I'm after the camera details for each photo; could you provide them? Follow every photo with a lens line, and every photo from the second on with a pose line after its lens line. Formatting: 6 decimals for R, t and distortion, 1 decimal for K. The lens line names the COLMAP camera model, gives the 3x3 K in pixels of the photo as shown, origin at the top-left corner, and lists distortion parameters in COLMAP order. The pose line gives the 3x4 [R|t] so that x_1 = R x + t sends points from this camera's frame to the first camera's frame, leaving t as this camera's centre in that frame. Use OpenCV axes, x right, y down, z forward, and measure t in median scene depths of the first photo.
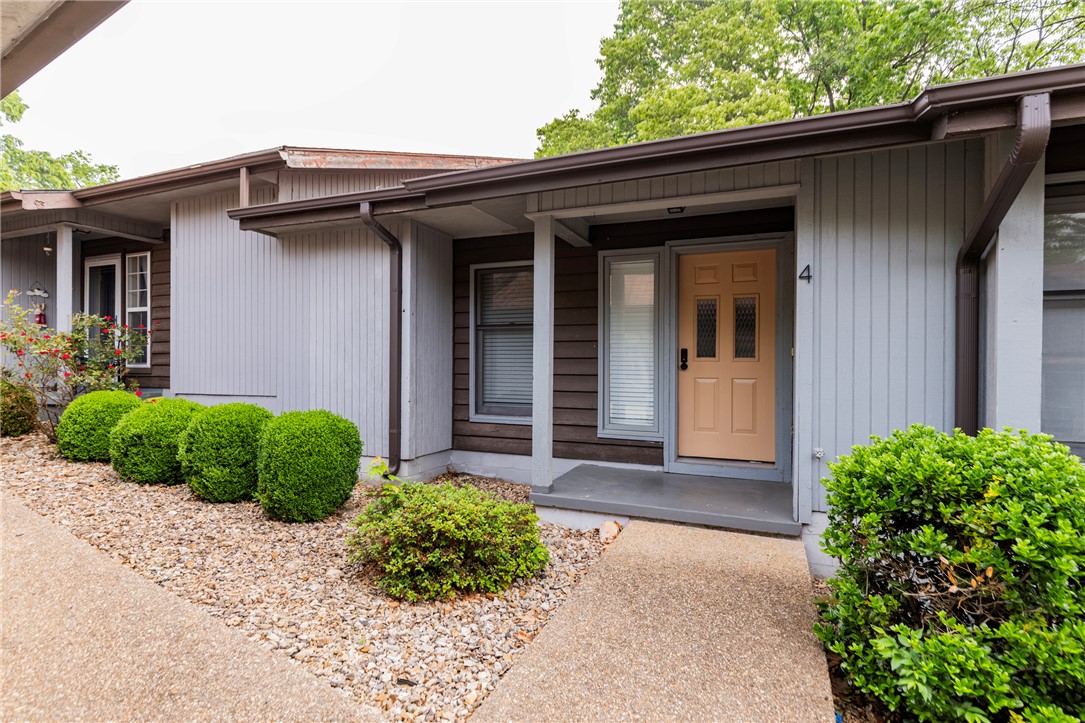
lens RADIAL K [[540.4, 0, 544.2], [0, 540.4, 364.4], [0, 0, 1]] dist [-0.000265, -0.000451]
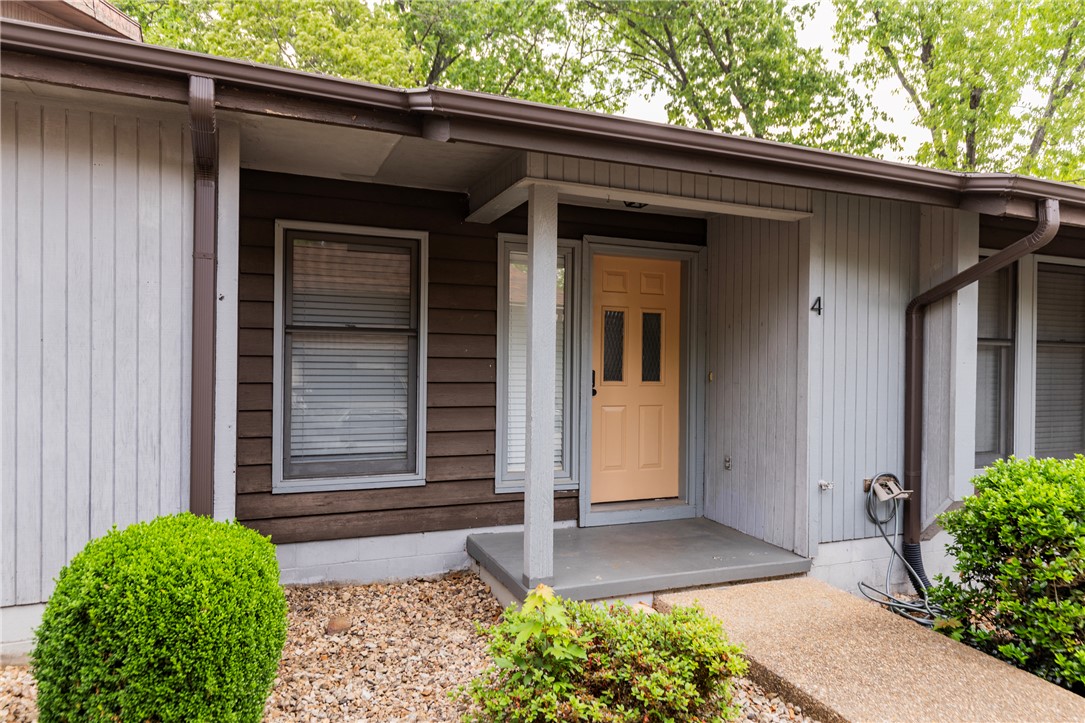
lens RADIAL K [[719.4, 0, 542.5], [0, 719.4, 361.5], [0, 0, 1]] dist [0.006226, 0.001680]
pose [[0.693671, 0.004183, 0.720280, -0.547484], [-0.009191, 0.999953, 0.003044, -0.043353], [-0.720234, -0.008731, 0.693677, 0.299444]]
